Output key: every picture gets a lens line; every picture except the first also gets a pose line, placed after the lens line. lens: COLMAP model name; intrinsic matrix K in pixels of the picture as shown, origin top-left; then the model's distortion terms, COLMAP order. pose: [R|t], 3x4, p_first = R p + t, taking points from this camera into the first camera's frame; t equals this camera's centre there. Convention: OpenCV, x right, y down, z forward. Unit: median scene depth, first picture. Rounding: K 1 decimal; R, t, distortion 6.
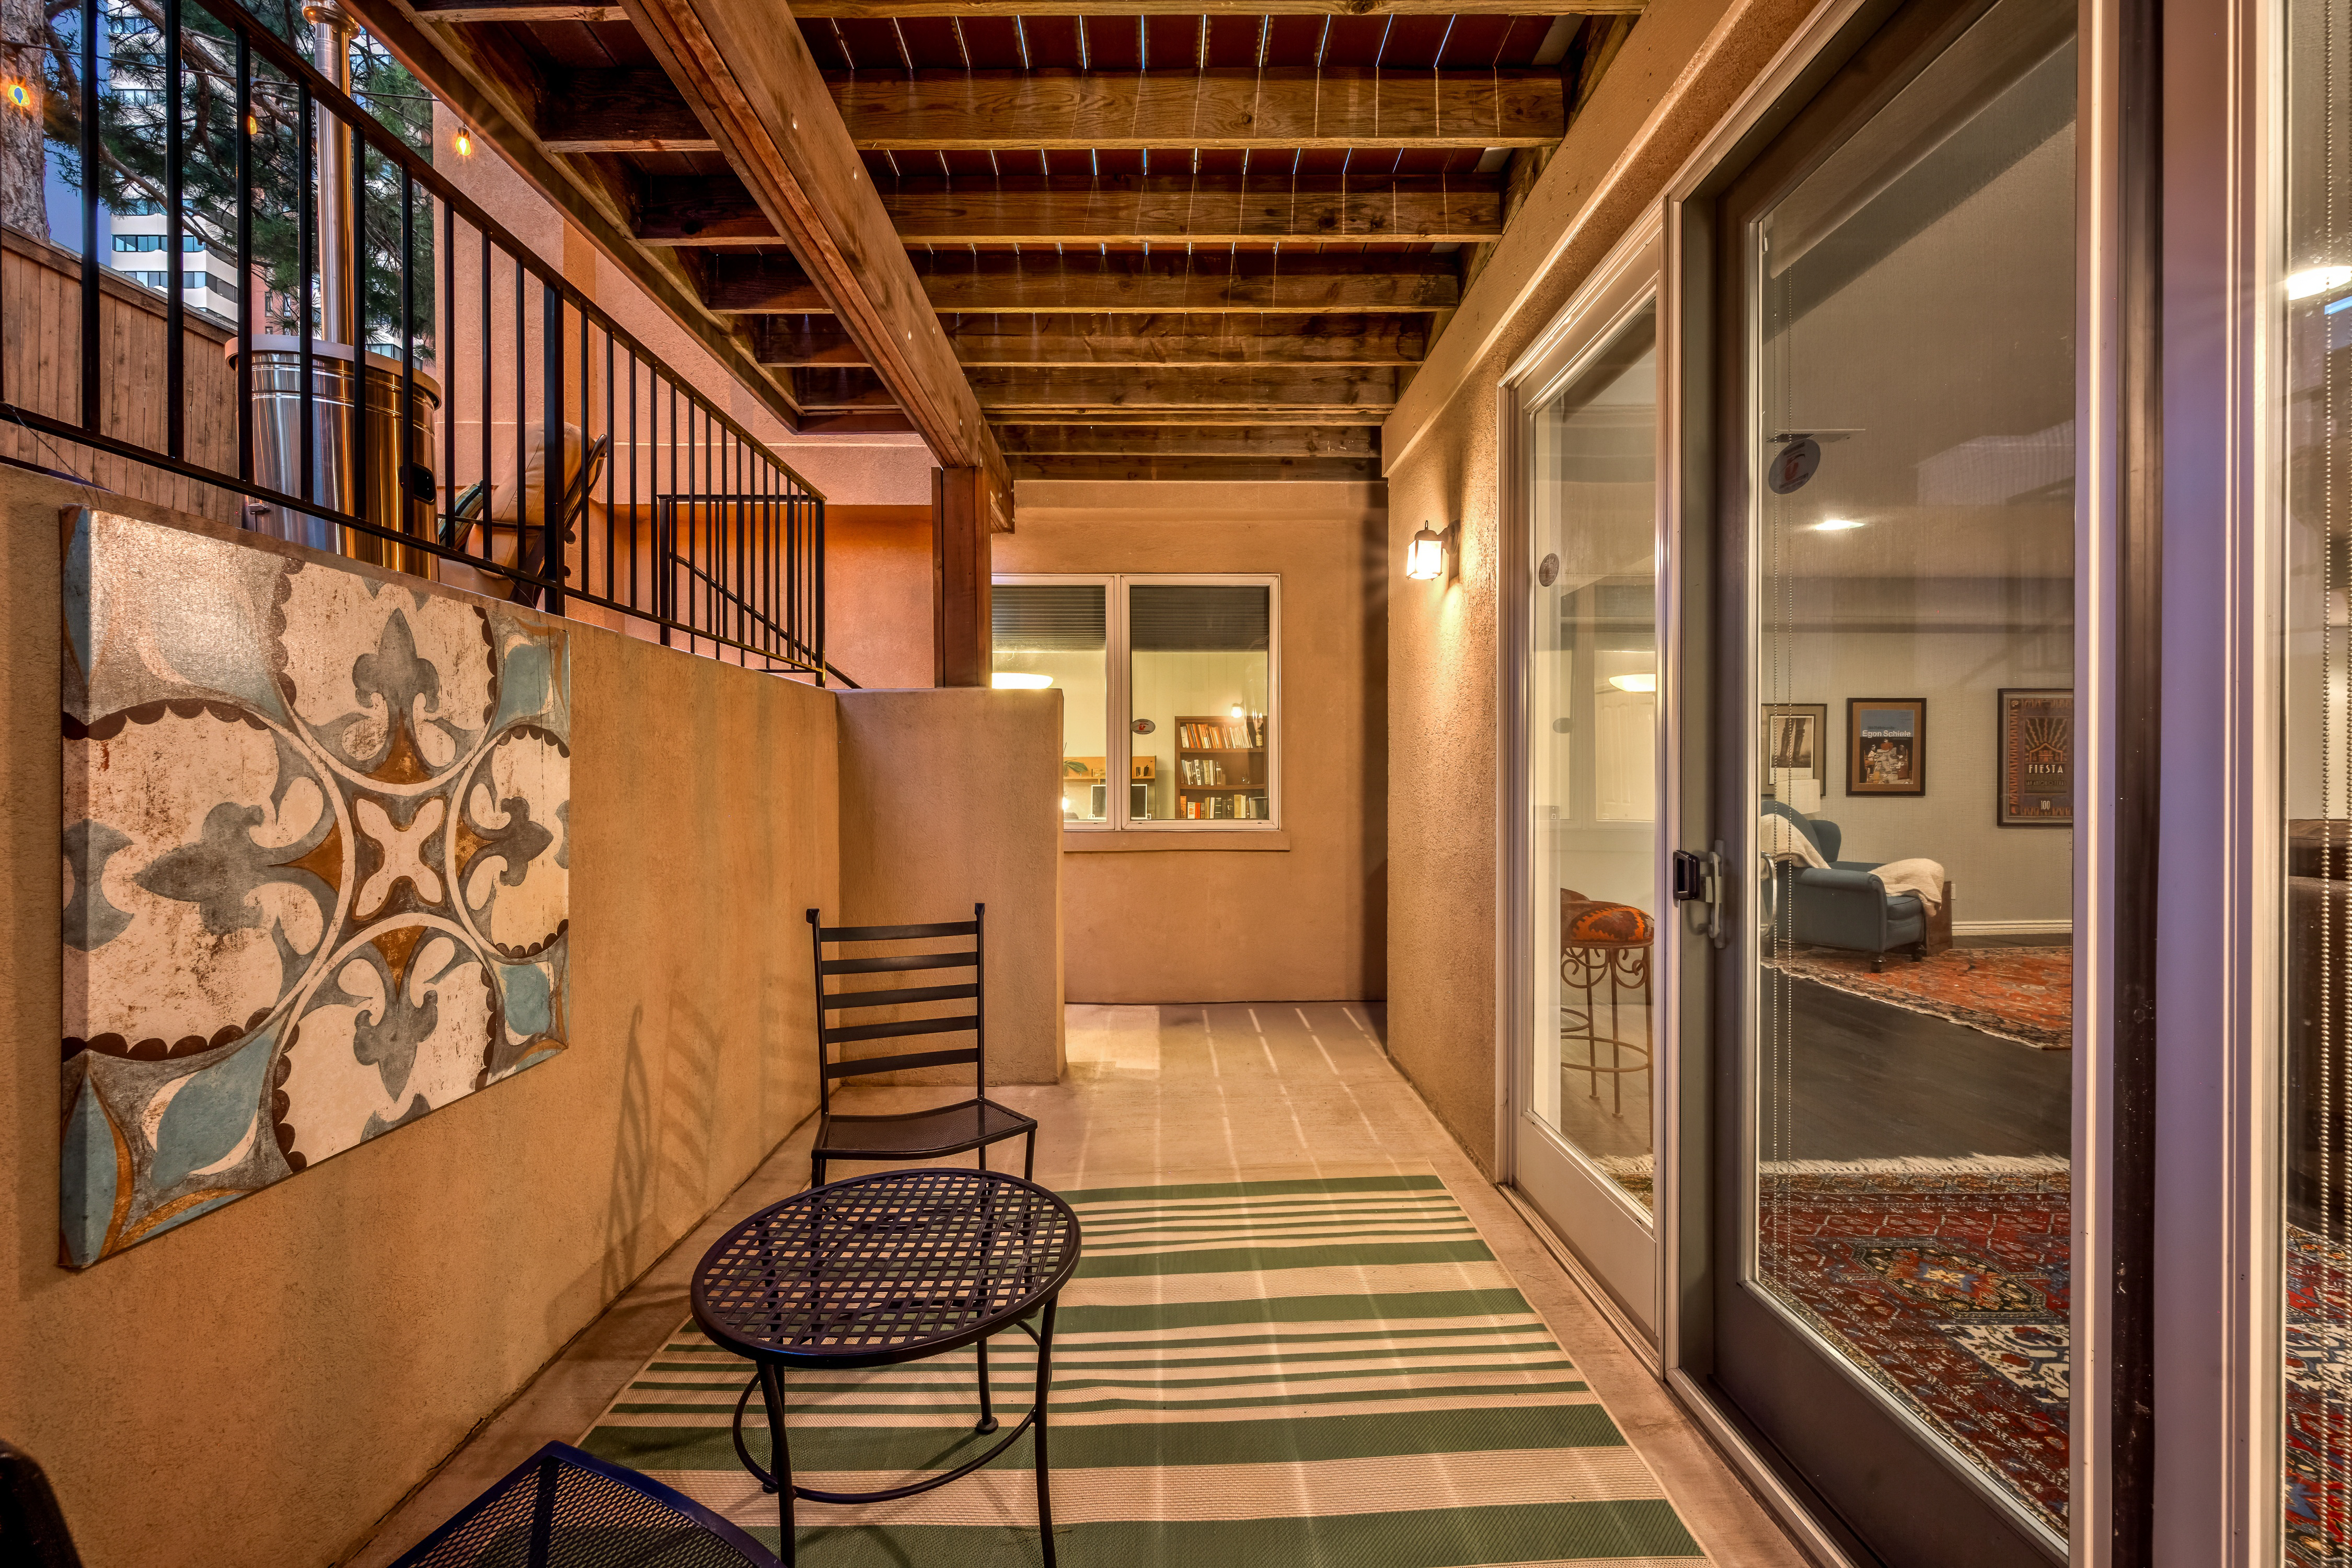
lens RADIAL K [[950.7, 0, 1180.6], [0, 950.7, 782.8], [0, 0, 1]] dist [0.000022, -0.000009]
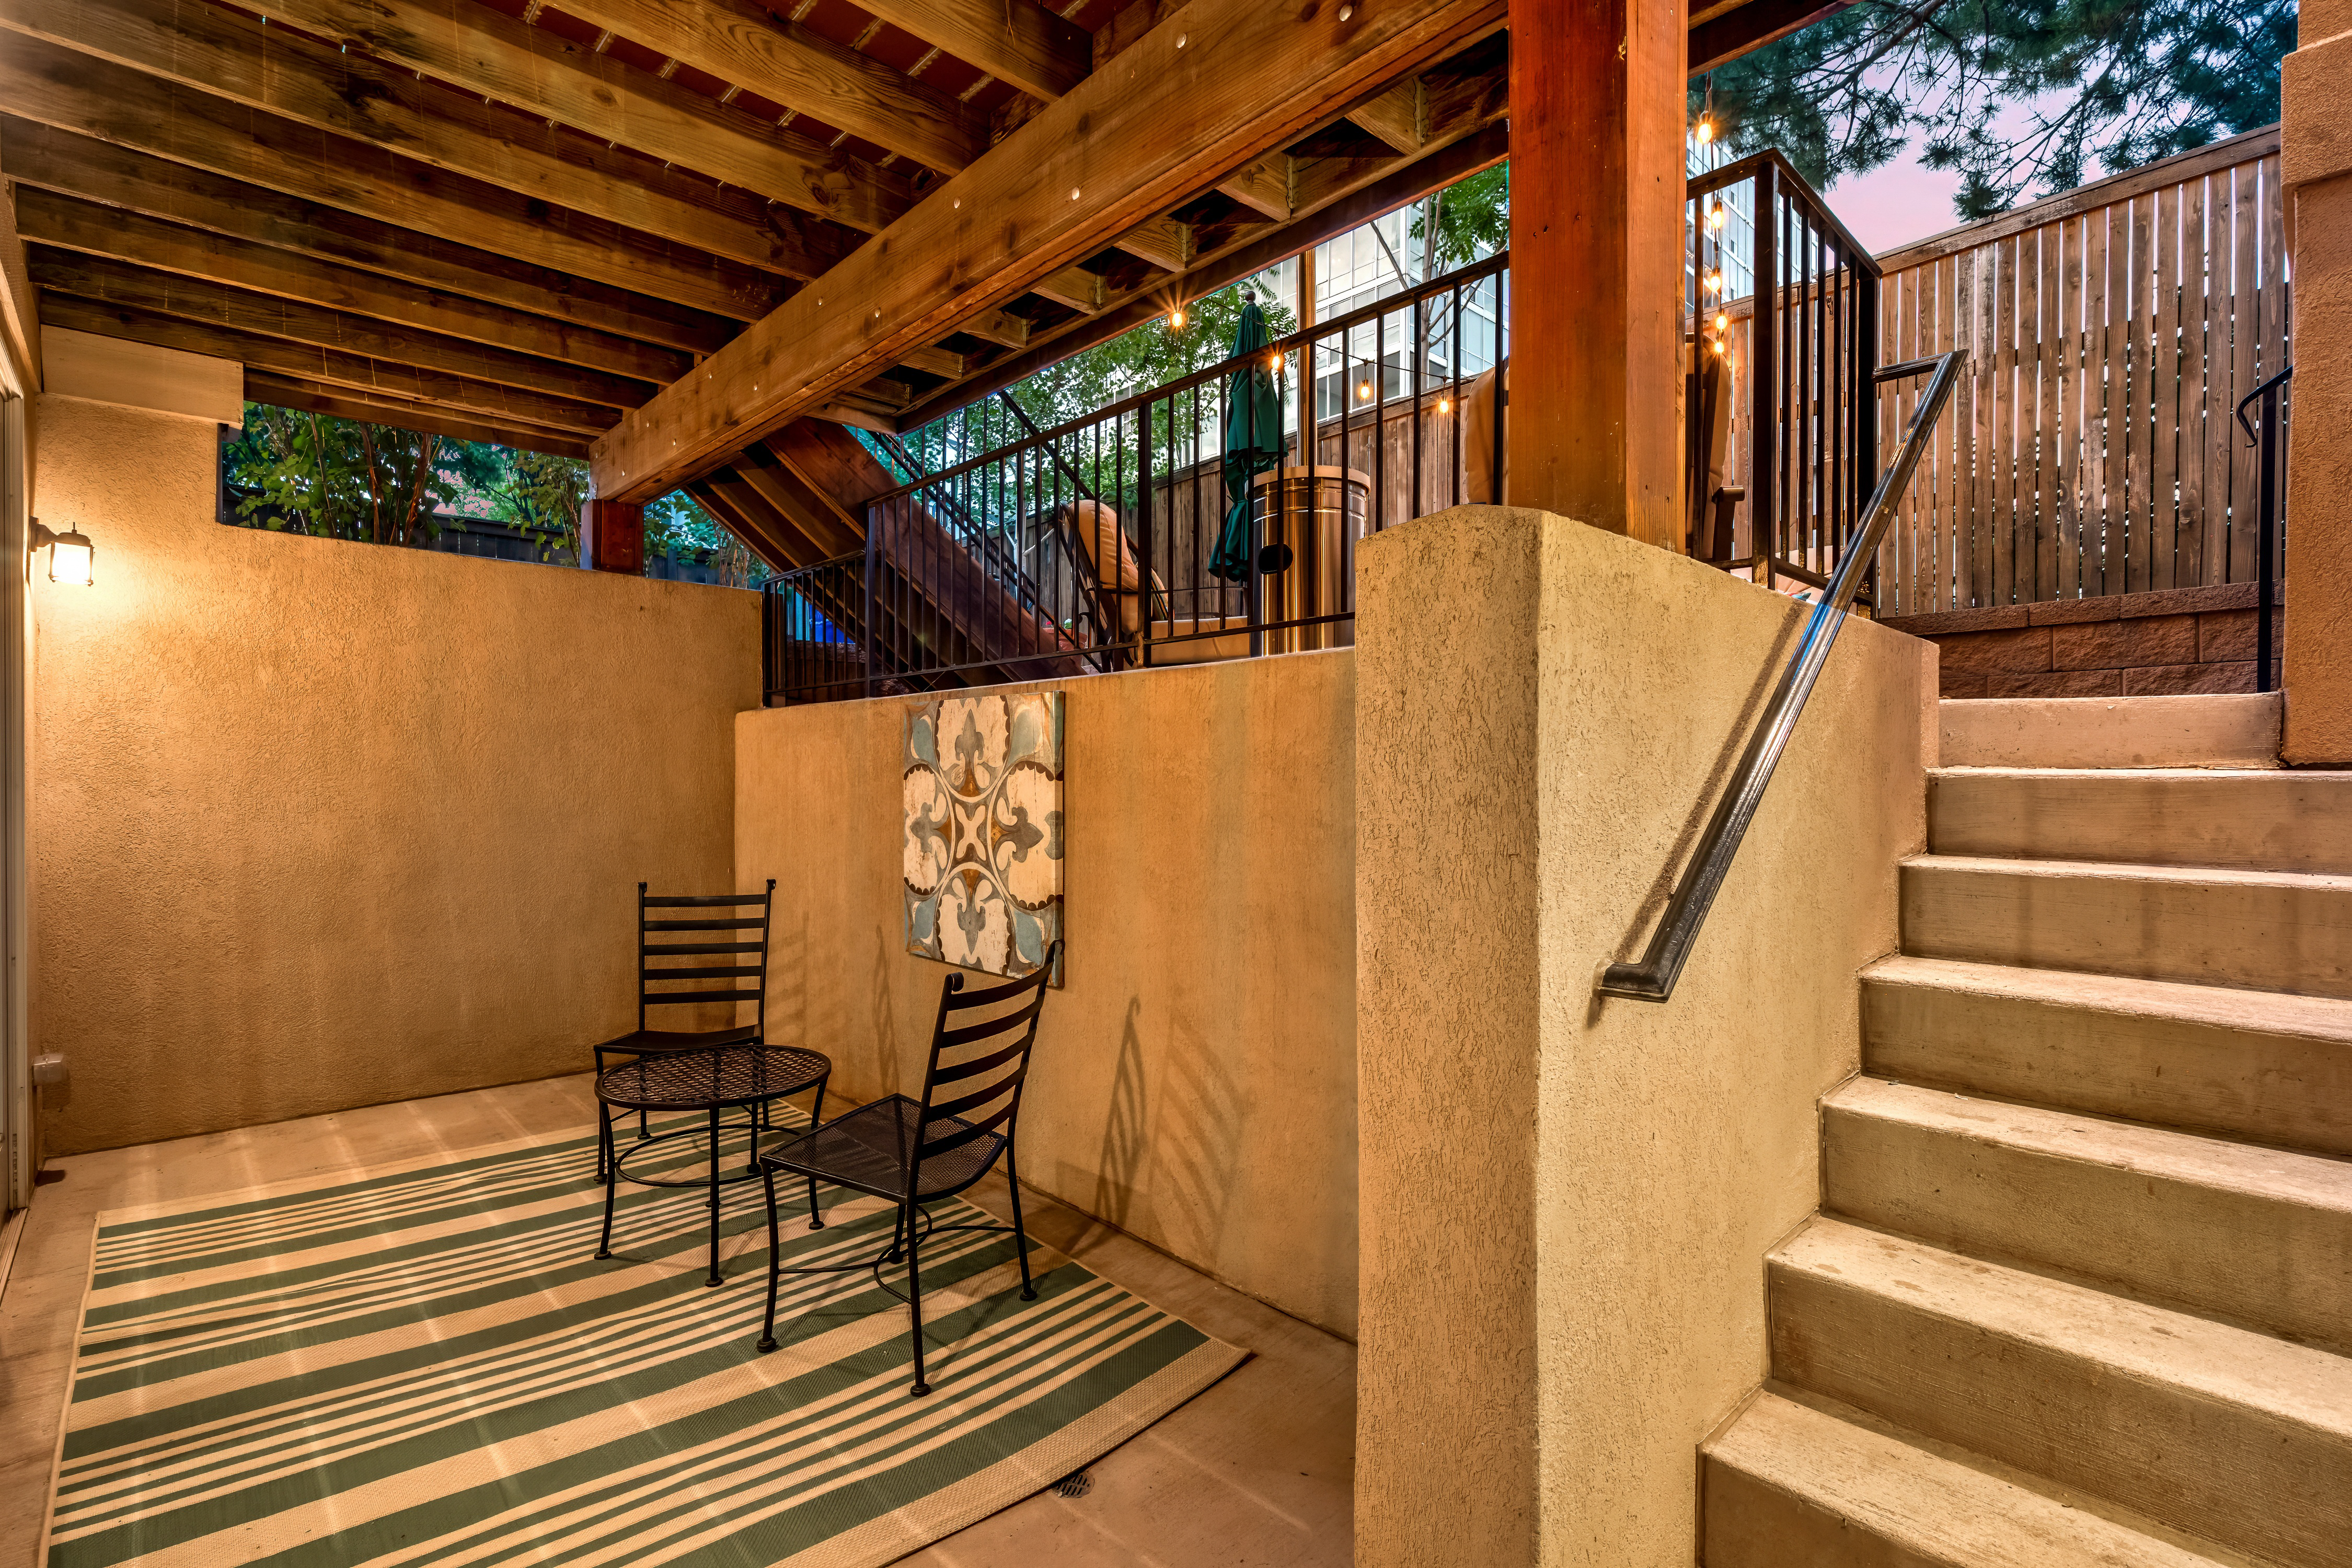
lens RADIAL K [[1082.4, 0, 1170.9], [0, 1082.4, 786.8], [0, 0, 1]] dist [-0.000970, 0.000033]
pose [[-0.744823, 0.005831, -0.667236, 0.371715], [-0.003094, 0.999921, 0.012192, -0.047342], [0.667255, 0.011145, -0.744746, 2.870773]]
